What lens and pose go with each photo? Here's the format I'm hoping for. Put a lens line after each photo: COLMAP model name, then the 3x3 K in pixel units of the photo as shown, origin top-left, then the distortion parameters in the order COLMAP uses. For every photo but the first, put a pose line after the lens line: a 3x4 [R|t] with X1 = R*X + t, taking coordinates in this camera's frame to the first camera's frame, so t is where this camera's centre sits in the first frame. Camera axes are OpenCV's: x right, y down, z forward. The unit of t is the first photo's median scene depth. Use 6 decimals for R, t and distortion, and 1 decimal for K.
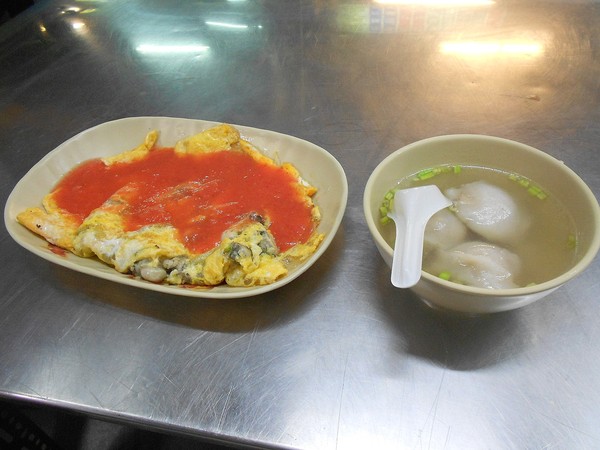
lens RADIAL K [[475.7, 0, 300.0], [0, 475.7, 225.0], [0, 0, 1]] dist [-0.004003, -0.004917]
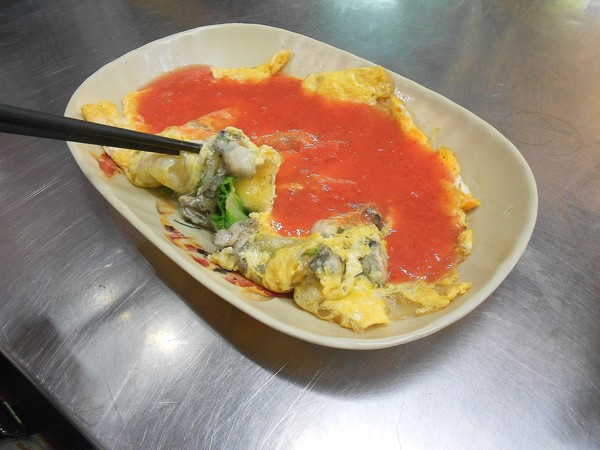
lens RADIAL K [[475.7, 0, 300.0], [0, 475.7, 225.0], [0, 0, 1]] dist [-0.004003, -0.004917]
pose [[0.909064, 0.349761, -0.226430, -0.029452], [-0.330906, 0.936288, 0.117752, -0.044455], [0.253189, -0.032117, 0.966884, 0.325970]]
